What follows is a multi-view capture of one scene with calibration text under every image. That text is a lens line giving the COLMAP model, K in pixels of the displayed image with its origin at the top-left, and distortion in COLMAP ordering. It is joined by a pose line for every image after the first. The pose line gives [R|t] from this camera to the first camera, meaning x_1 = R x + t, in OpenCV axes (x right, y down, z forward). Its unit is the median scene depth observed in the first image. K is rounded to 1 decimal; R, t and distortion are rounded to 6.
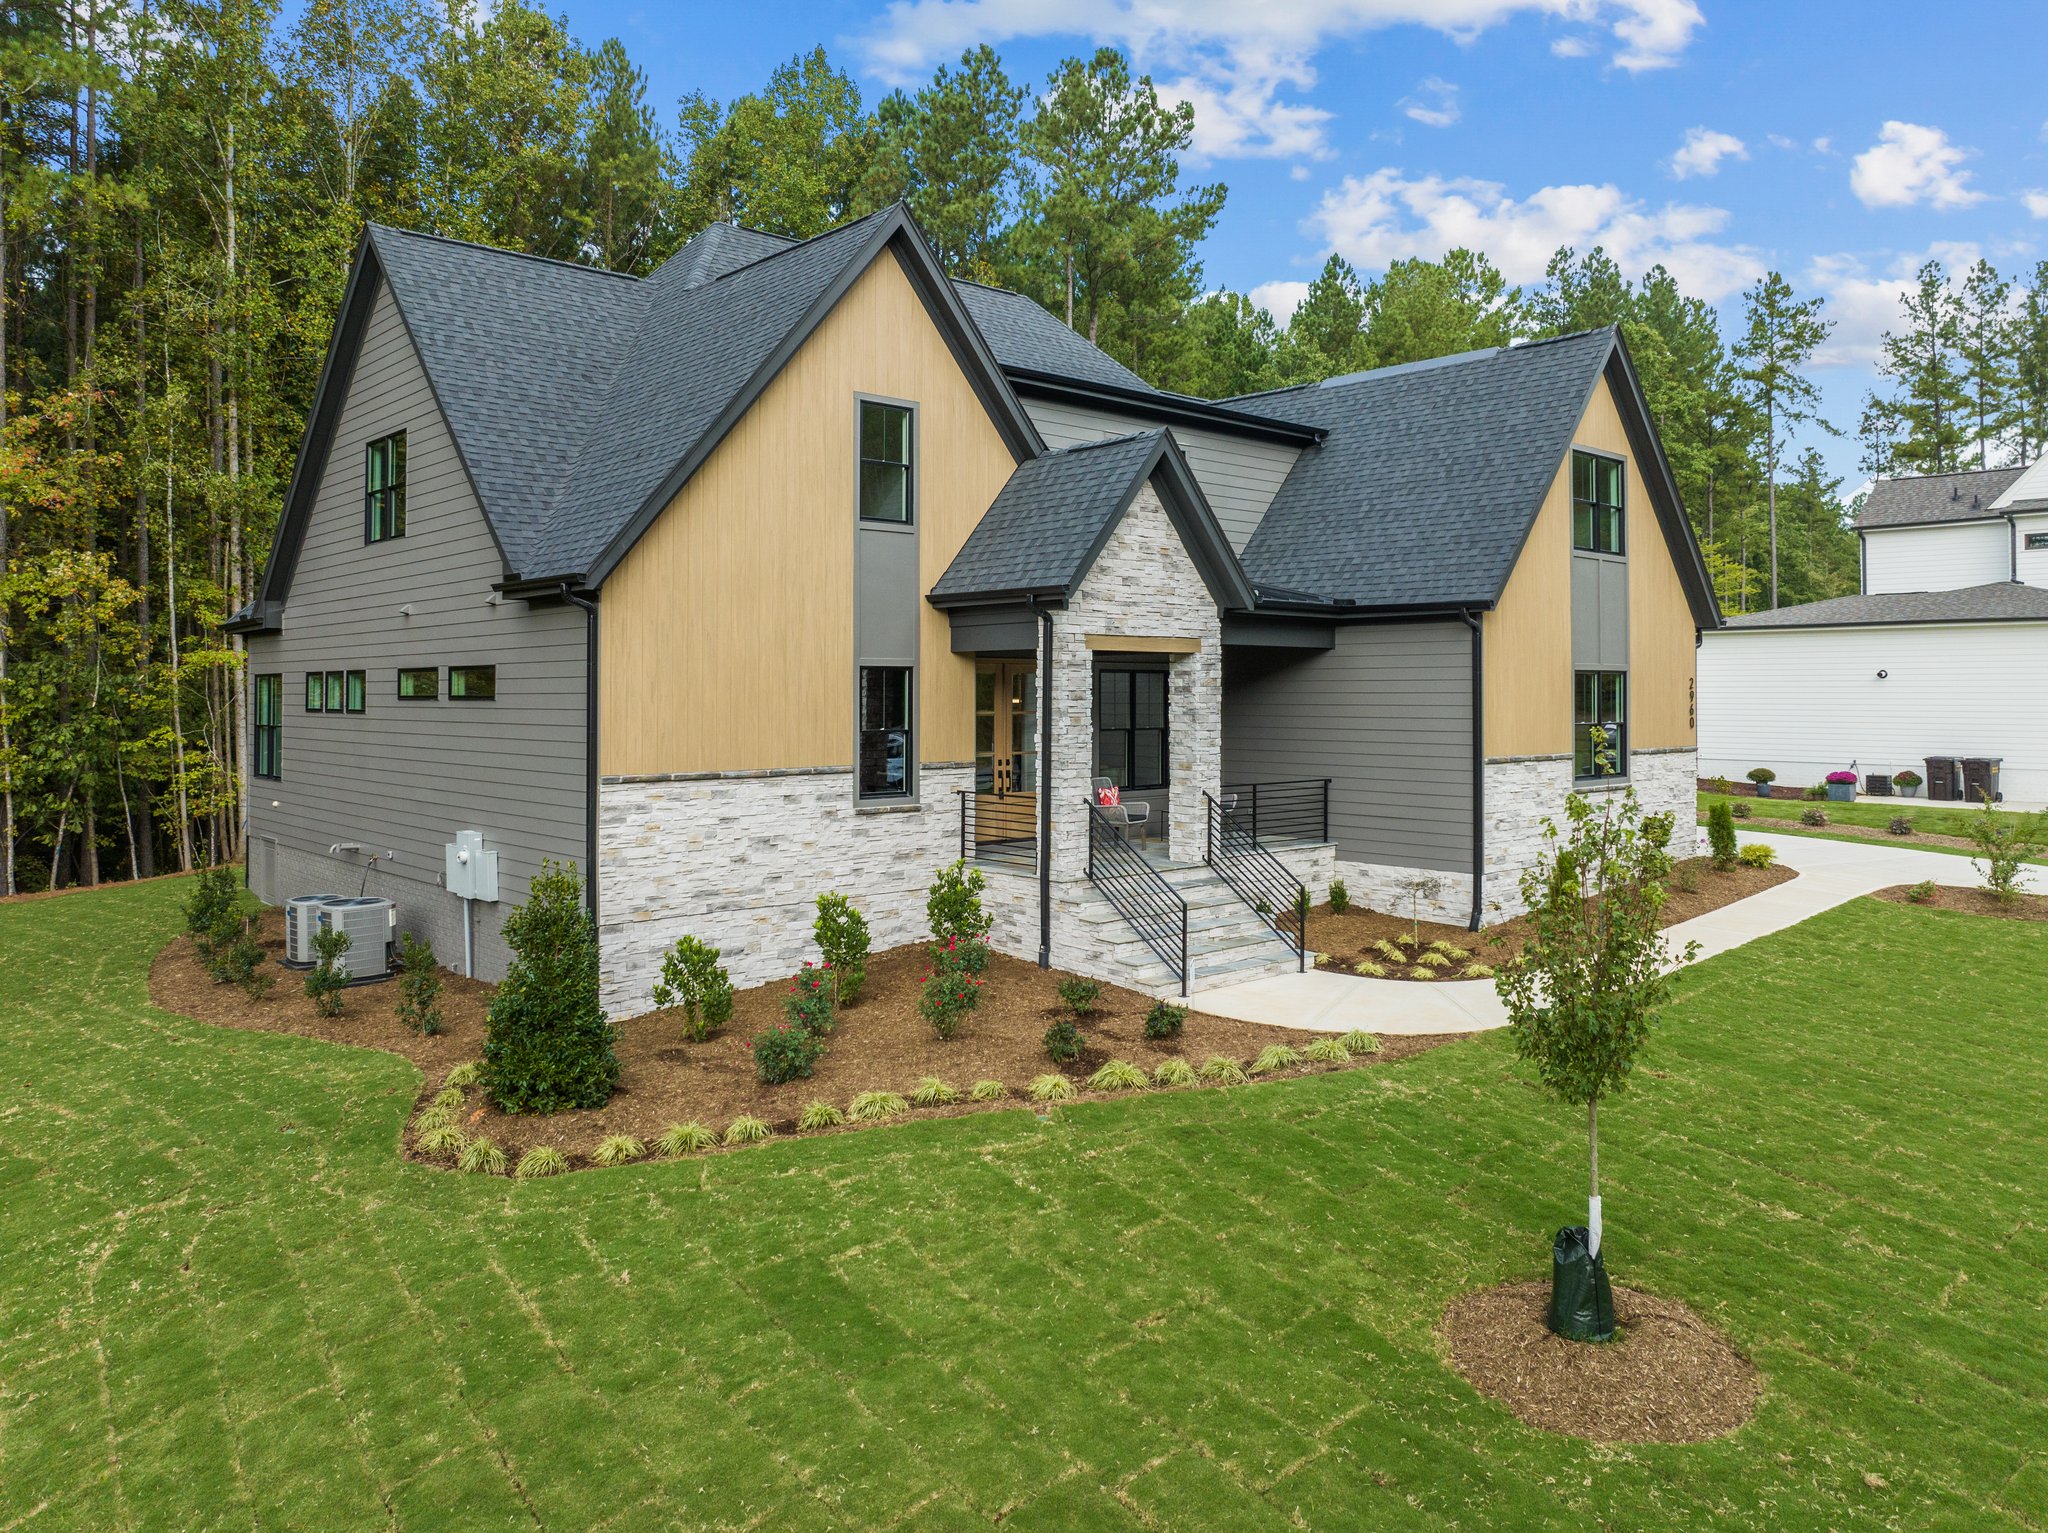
lens RADIAL K [[1473.3, 0, 1026.2], [0, 1473.3, 671.9], [0, 0, 1]] dist [-0.029337, -0.001344]
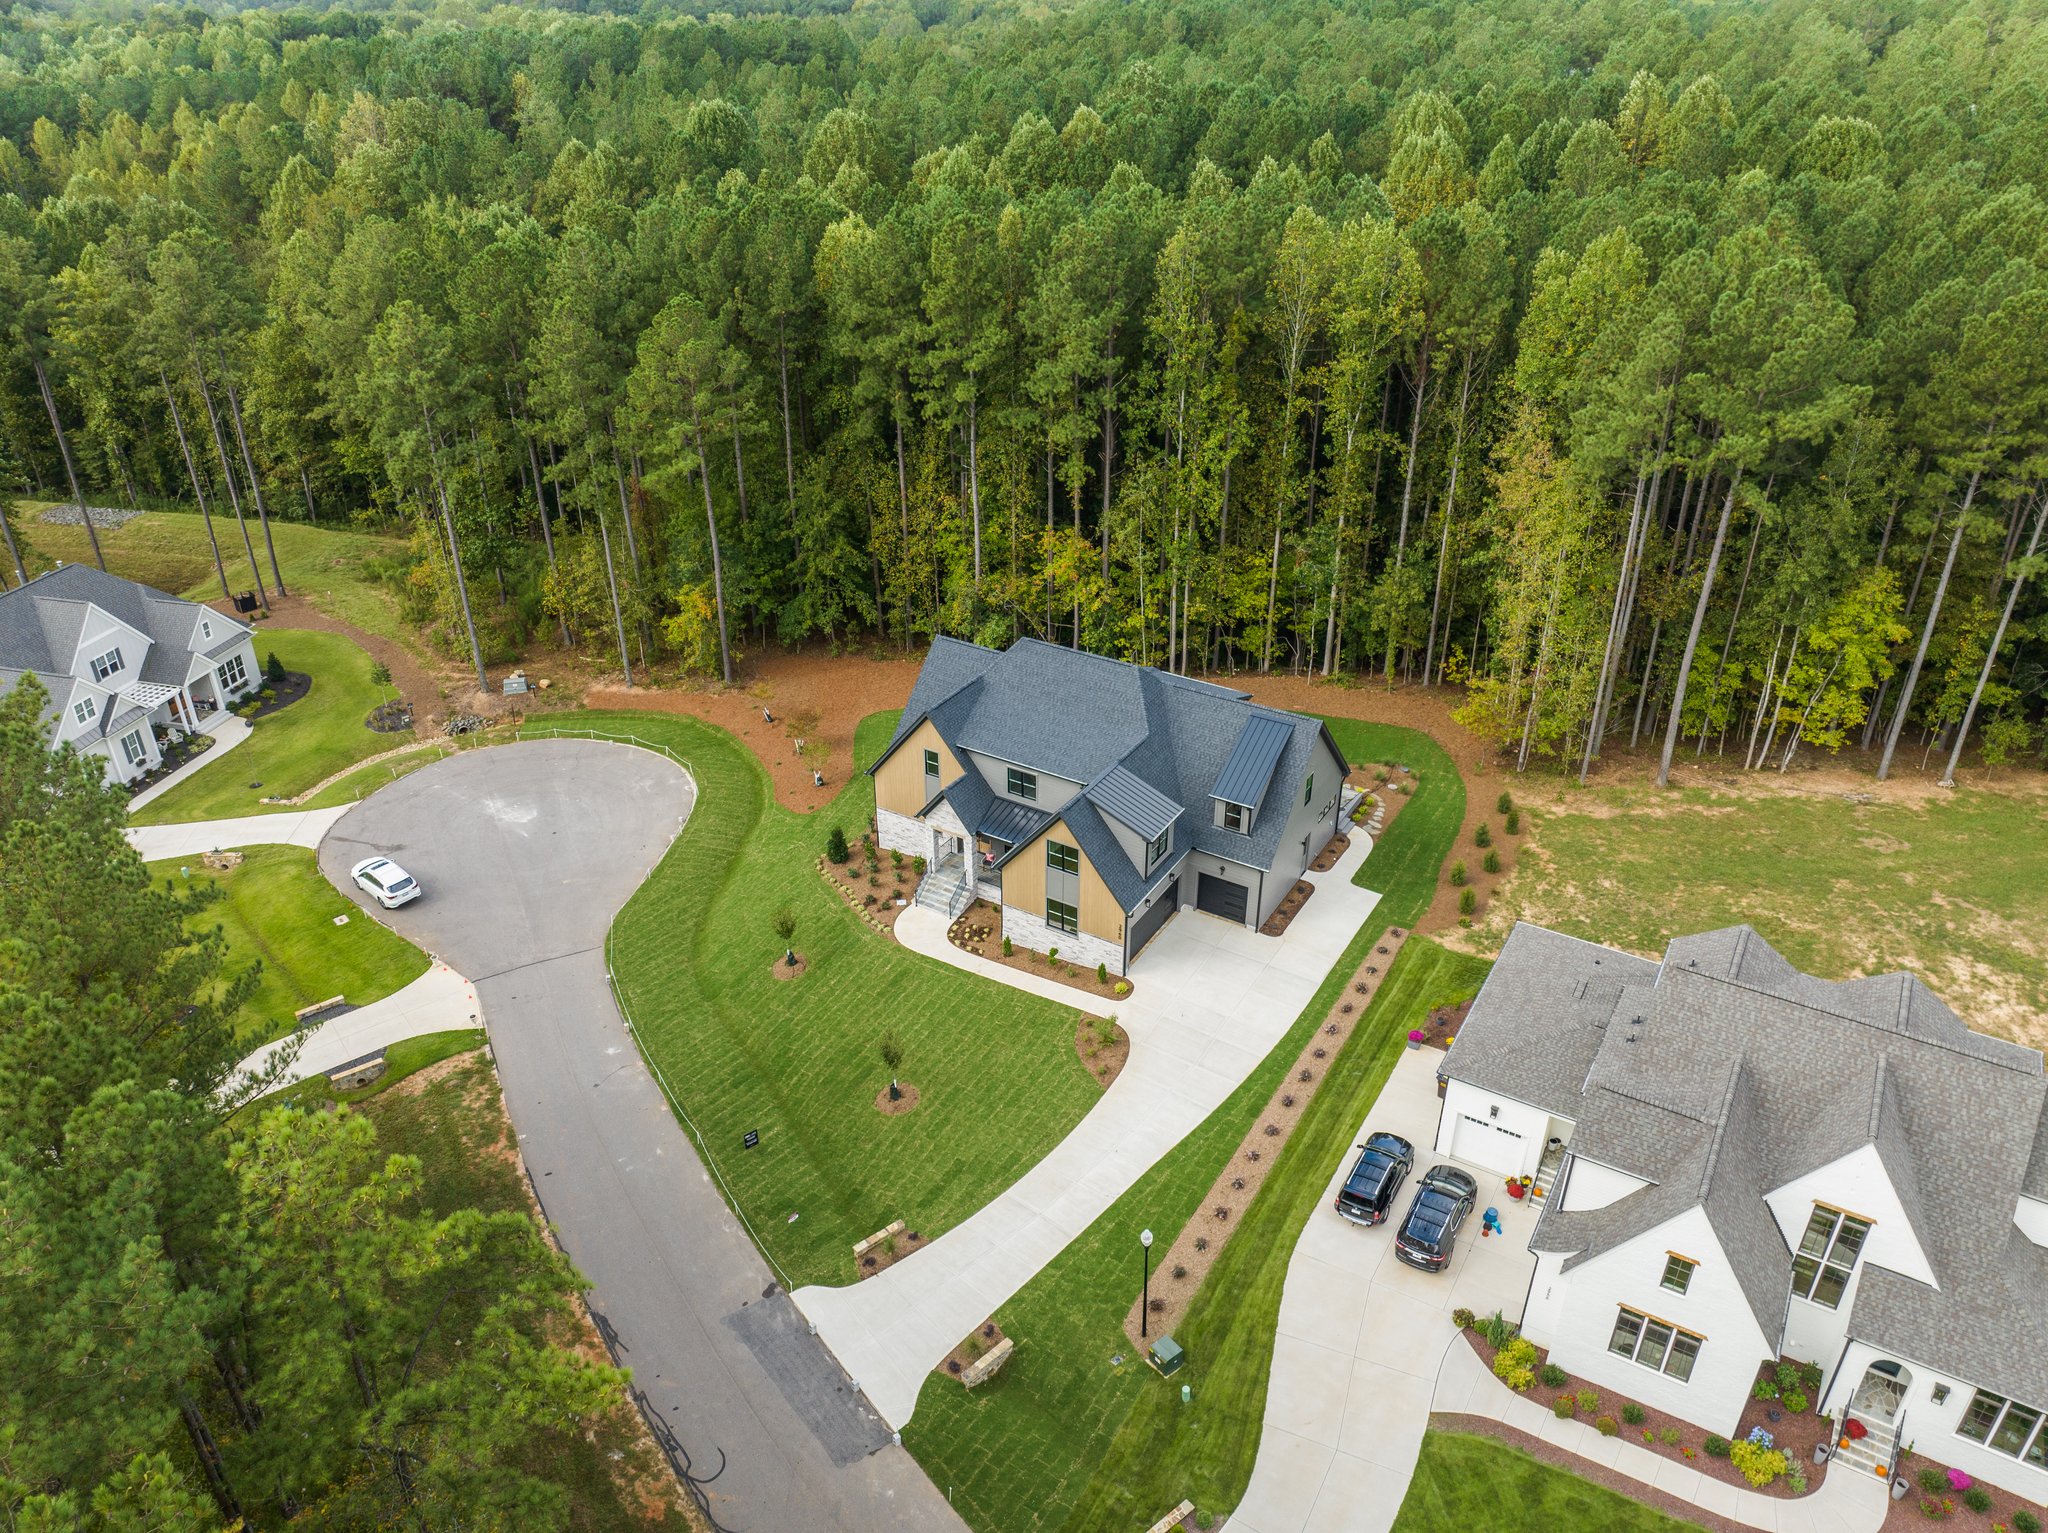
lens RADIAL K [[1444.2, 0, 1037.5], [0, 1444.2, 765.6], [0, 0, 1]] dist [-0.036338, -0.001966]
pose [[0.287235, 0.474338, -0.832165, 3.466750], [0.013481, 0.866688, 0.498669, -2.217243], [0.957765, -0.154453, 0.242549, 0.304486]]
